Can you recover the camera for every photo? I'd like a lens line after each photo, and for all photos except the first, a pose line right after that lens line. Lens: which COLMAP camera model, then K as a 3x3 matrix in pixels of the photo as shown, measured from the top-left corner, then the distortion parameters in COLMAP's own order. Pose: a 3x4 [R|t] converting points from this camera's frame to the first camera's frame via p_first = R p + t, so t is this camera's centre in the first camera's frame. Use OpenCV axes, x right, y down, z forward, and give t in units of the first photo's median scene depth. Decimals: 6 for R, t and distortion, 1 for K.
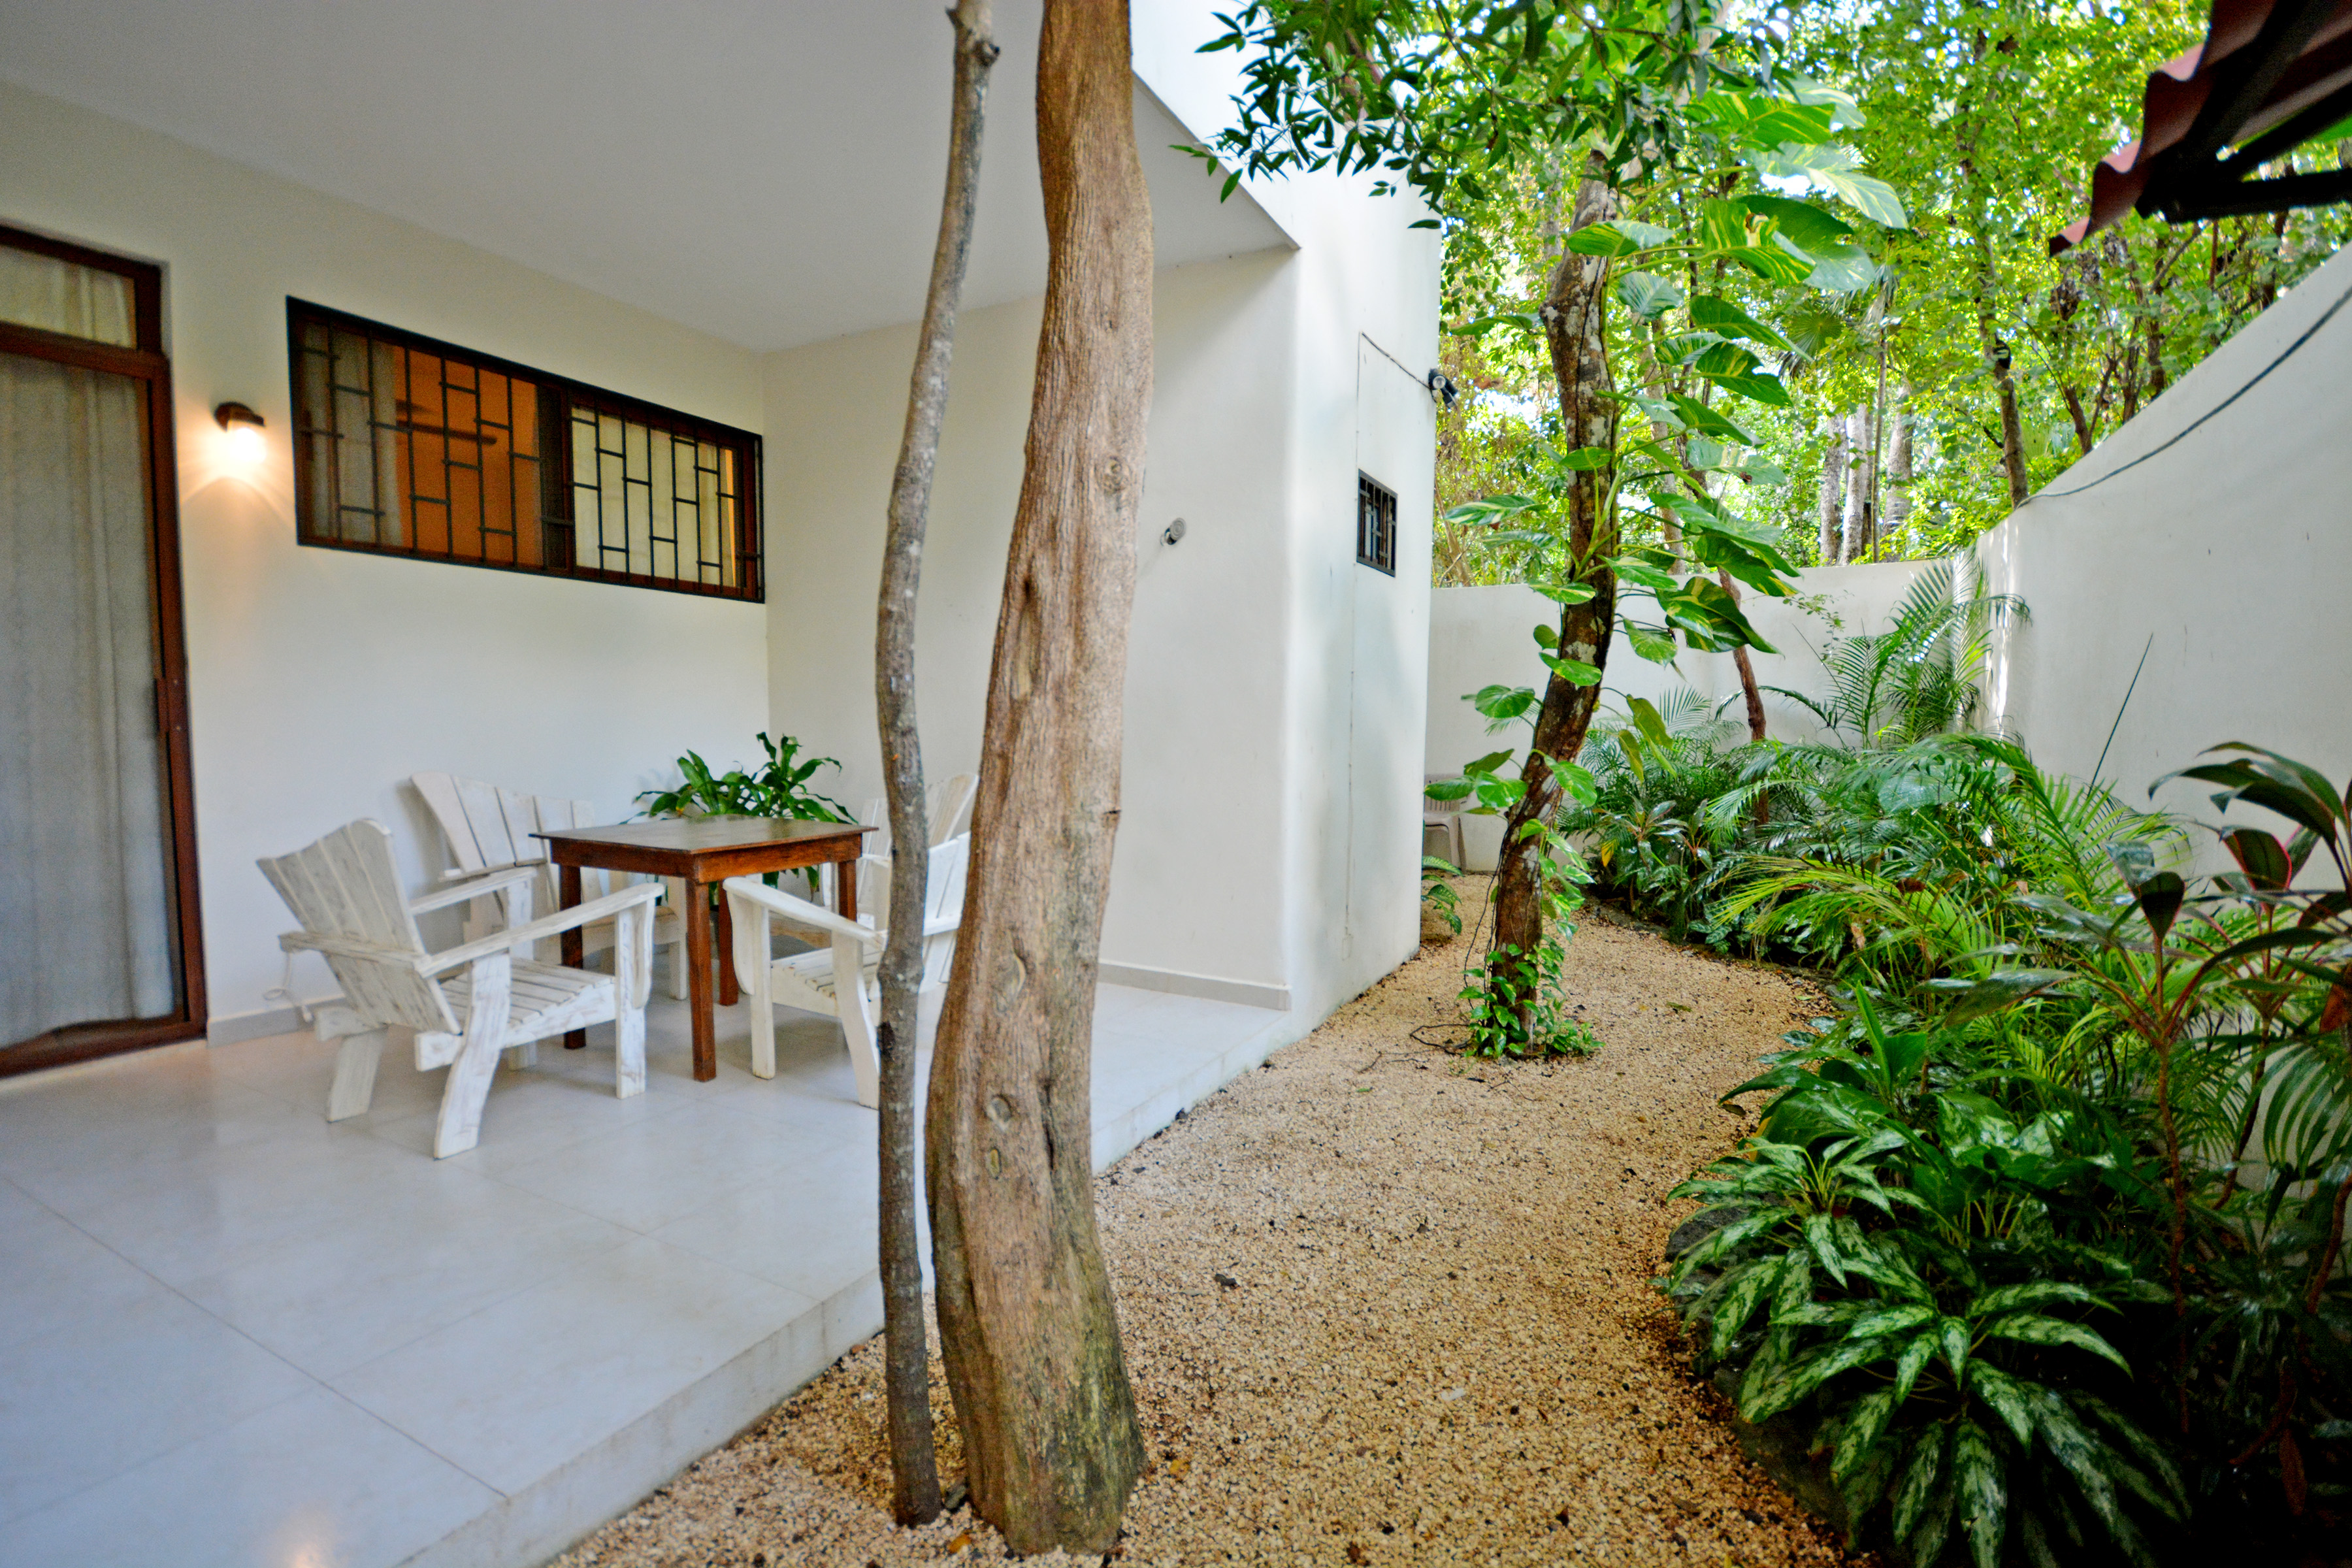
lens RADIAL K [[1036.2, 0, 1172.9], [0, 1036.2, 794.5], [0, 0, 1]] dist [-0.012943, 0.000063]
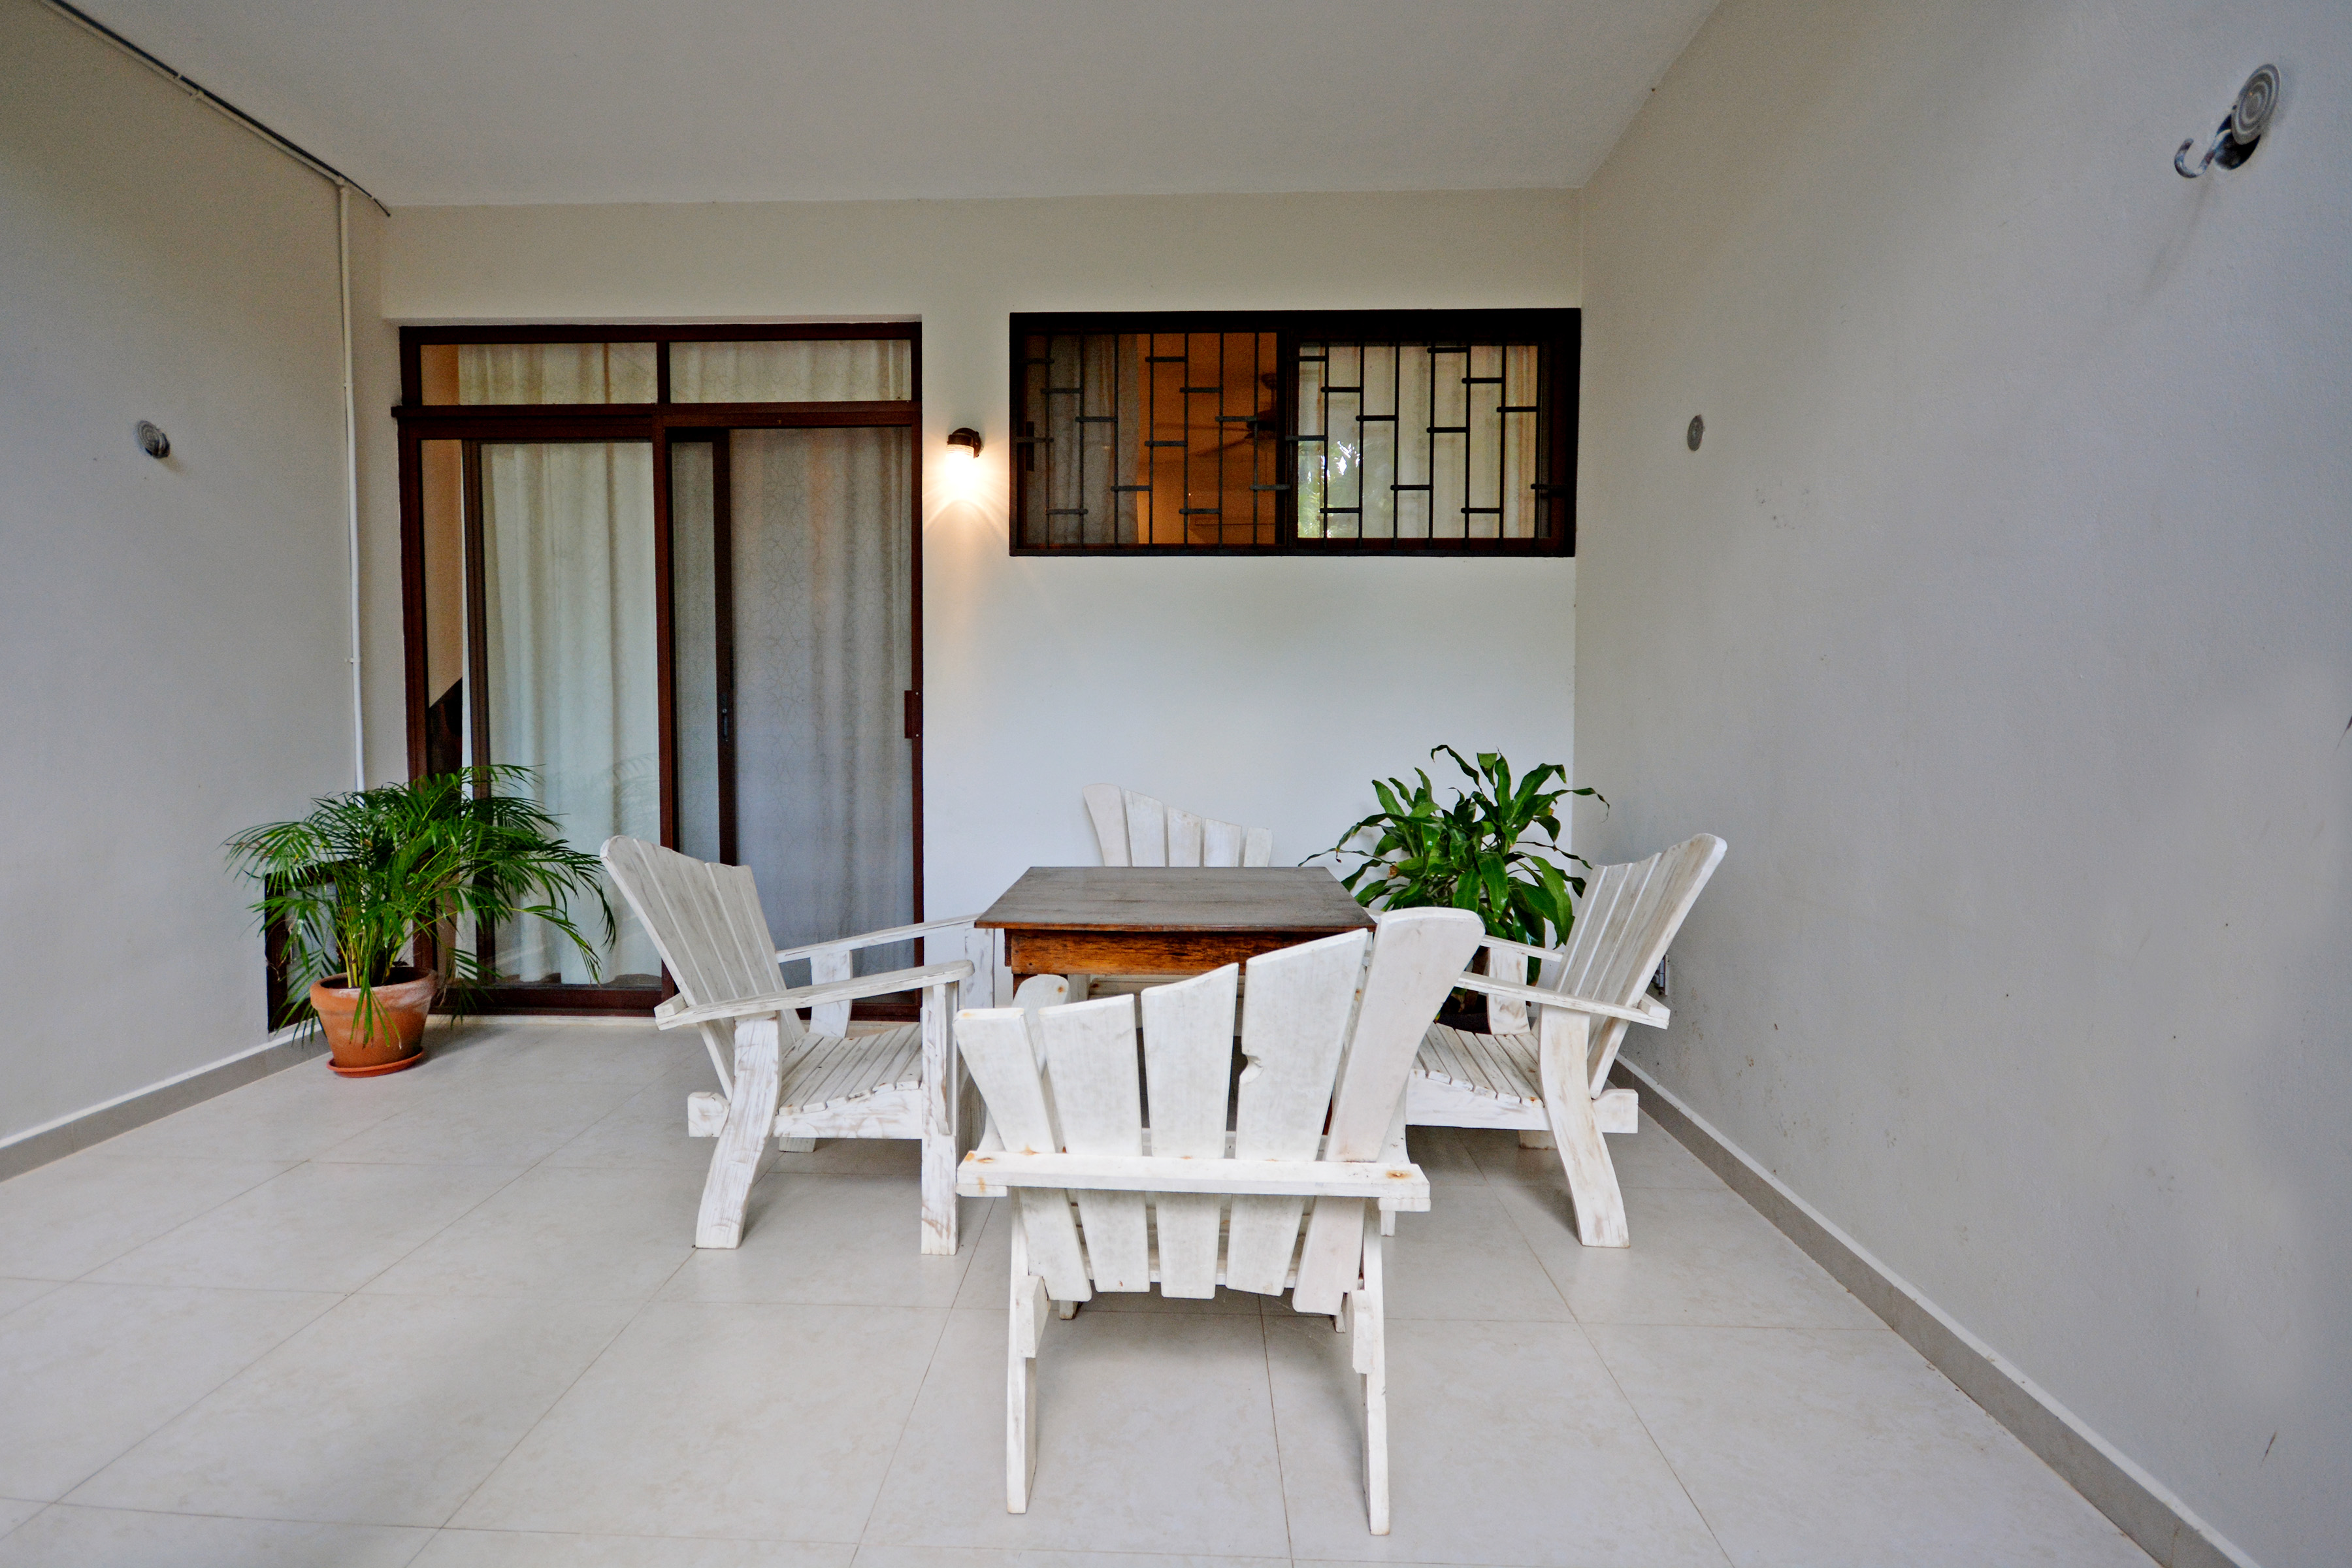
lens RADIAL K [[1071.8, 0, 1171.1], [0, 1071.8, 758.7], [0, 0, 1]] dist [-0.000262, -0.000071]
pose [[0.453890, 0.023721, -0.890742, 0.134416], [-0.063733, 0.997950, -0.005900, -0.036921], [0.888776, 0.059448, 0.454471, 0.534668]]
